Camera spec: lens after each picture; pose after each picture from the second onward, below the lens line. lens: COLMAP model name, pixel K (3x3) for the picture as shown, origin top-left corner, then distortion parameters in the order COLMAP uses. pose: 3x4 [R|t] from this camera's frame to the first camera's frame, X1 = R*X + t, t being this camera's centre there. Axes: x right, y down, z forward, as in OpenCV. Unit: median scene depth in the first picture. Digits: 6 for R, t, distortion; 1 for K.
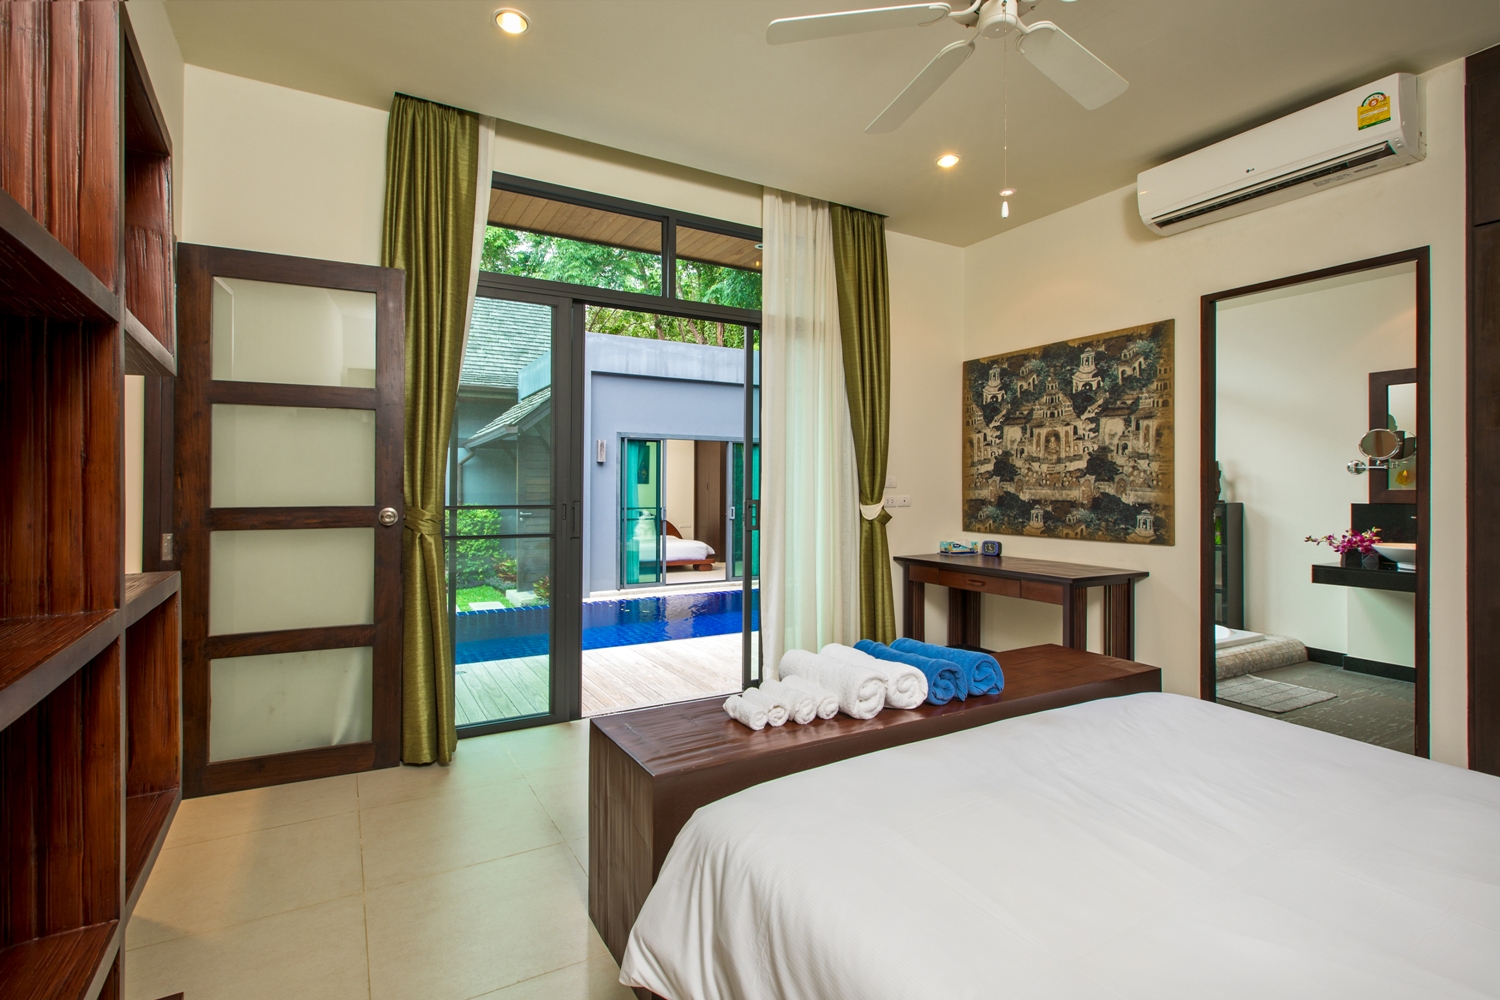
lens RADIAL K [[678.5, 0, 710.6], [0, 678.5, 494.4], [0, 0, 1]] dist [-0.003512, 0.000702]
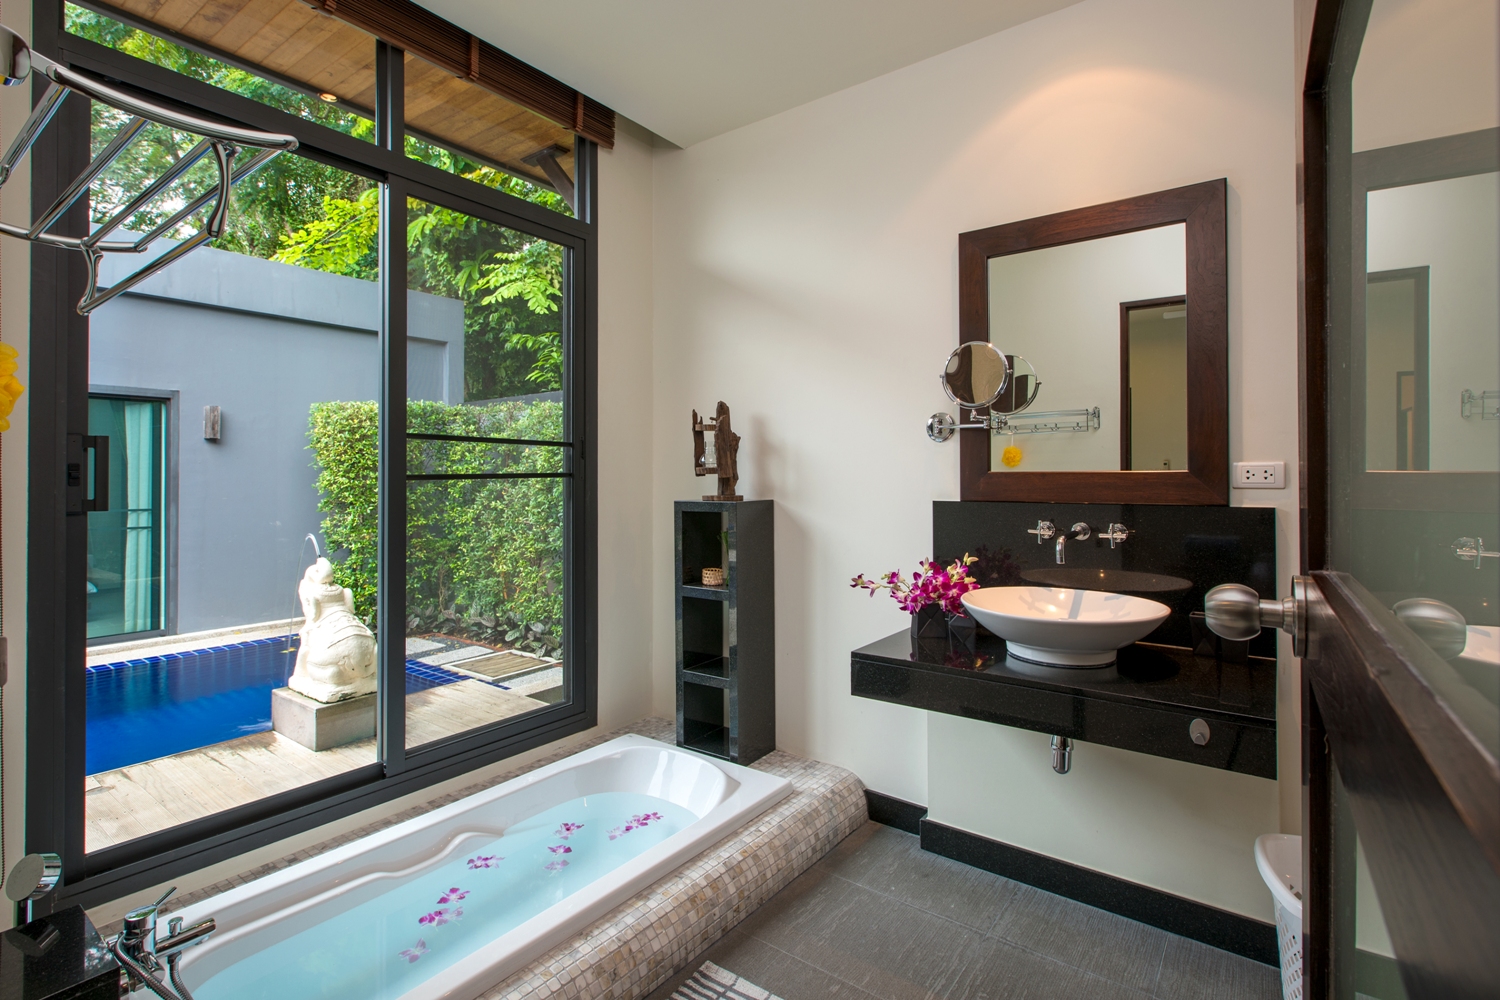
lens RADIAL K [[678.5, 0, 748.3], [0, 678.5, 489.6], [0, 0, 1]] dist [-0.003512, 0.000702]
pose [[0.903166, -0.002103, 0.429286, 0.640387], [0.003932, 0.999987, -0.003373, 0.006373], [-0.429273, 0.004734, 0.903162, 0.639117]]
